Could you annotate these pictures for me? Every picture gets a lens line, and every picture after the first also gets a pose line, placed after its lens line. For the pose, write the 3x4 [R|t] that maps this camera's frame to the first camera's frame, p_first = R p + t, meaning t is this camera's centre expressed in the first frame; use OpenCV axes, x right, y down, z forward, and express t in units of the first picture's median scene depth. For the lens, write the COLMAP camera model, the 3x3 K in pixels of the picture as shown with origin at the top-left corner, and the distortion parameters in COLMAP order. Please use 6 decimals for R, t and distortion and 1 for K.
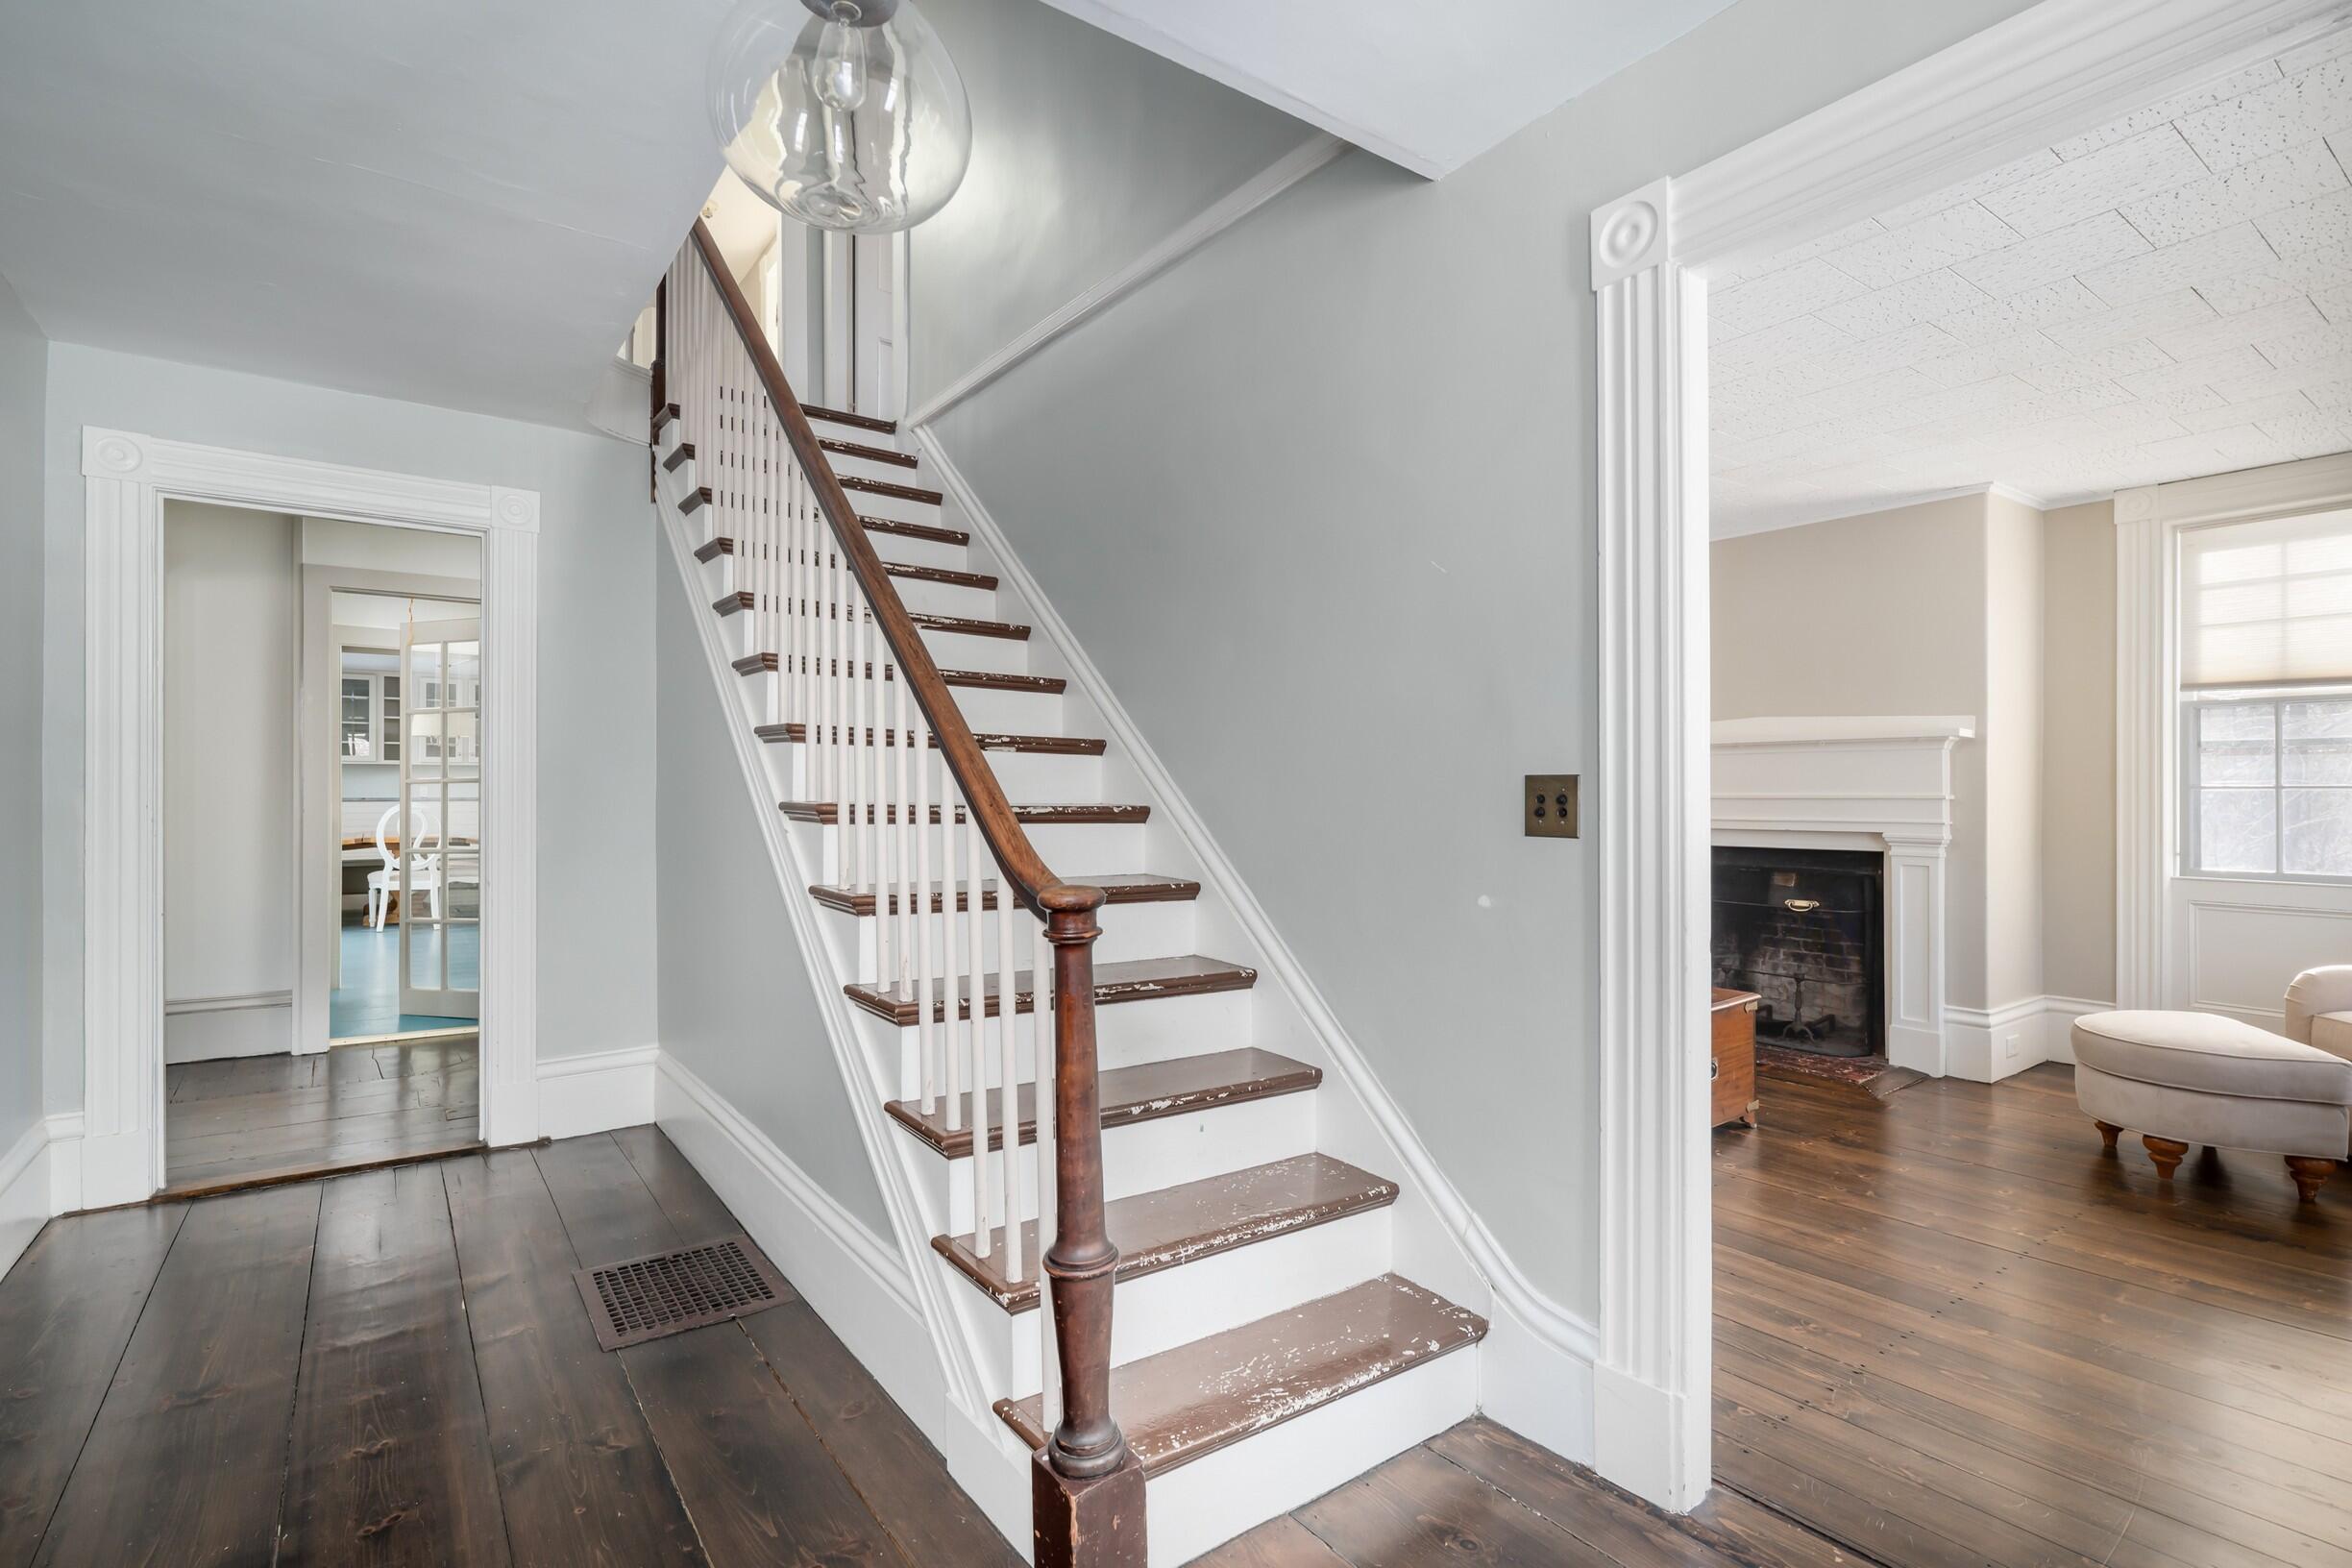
lens RADIAL K [[1114.8, 0, 1178.4], [0, 1114.8, 793.7], [0, 0, 1]] dist [-0.000613, 0.000531]
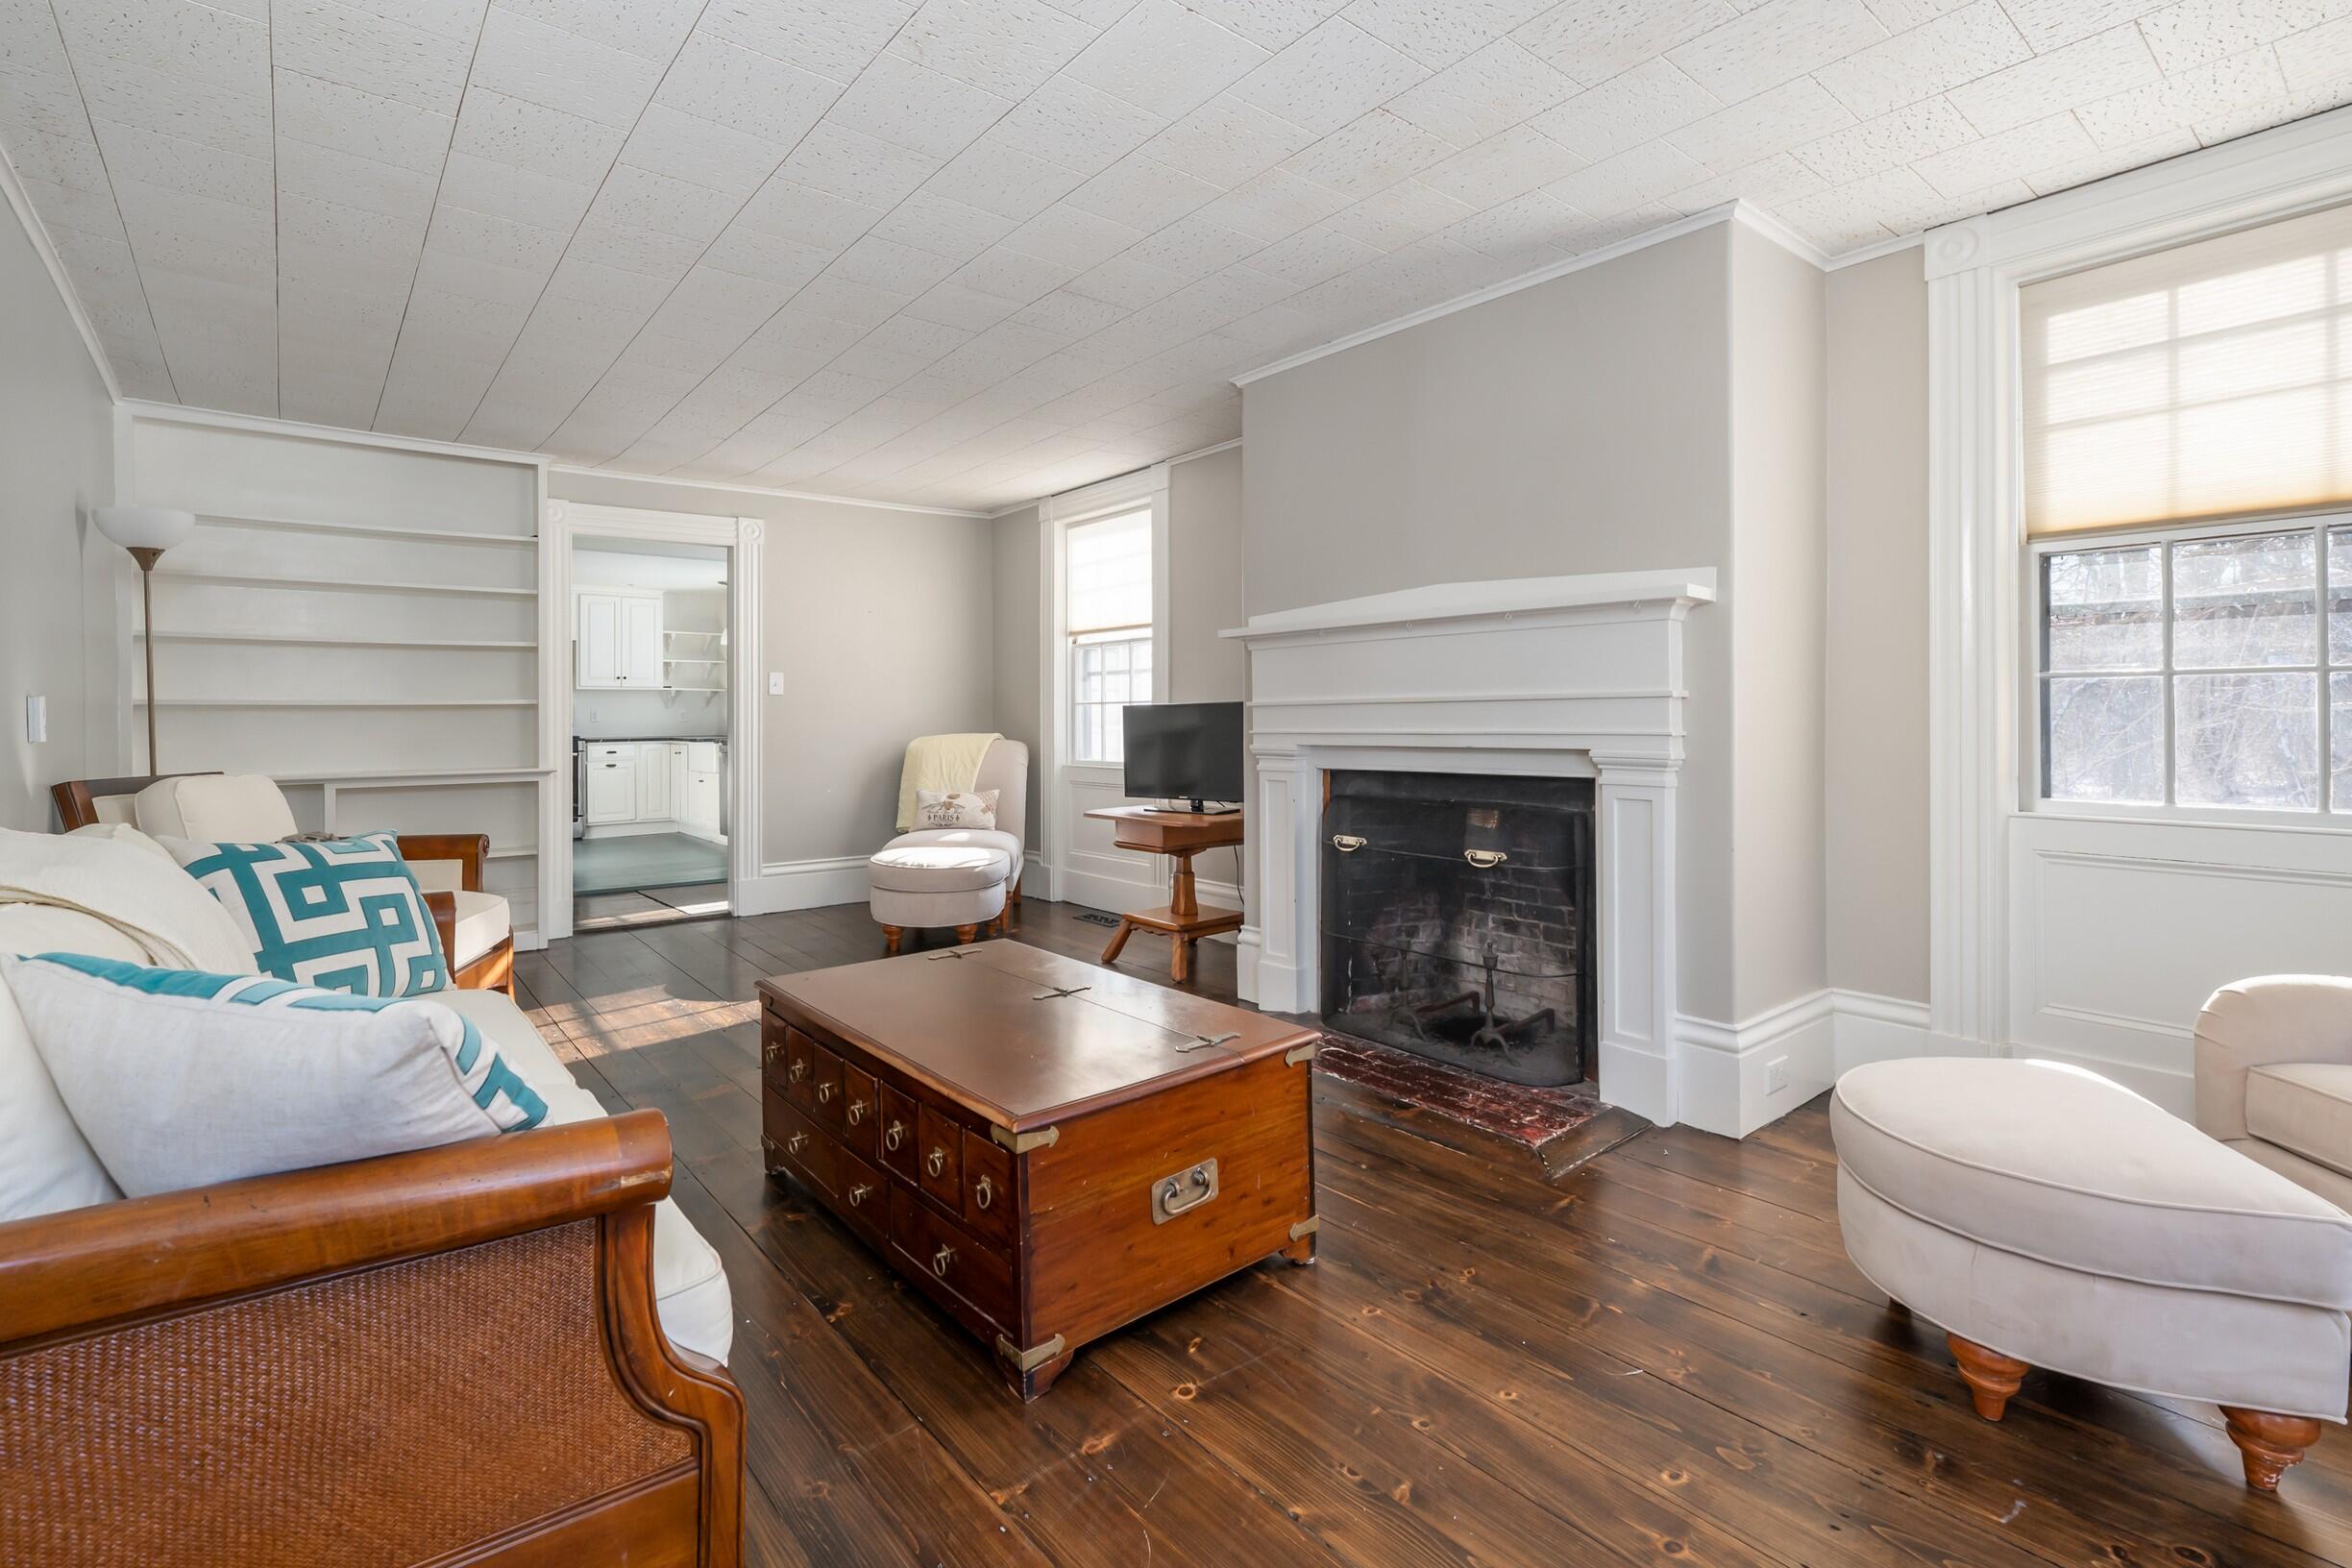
lens RADIAL K [[1079.6, 0, 1162.4], [0, 1079.6, 720.0], [0, 0, 1]] dist [-0.001592, -0.000372]
pose [[0.998430, -0.004166, 0.055854, 0.357981], [0.004150, 0.999991, 0.000411, 0.017250], [-0.055856, -0.000178, 0.998439, 0.393050]]
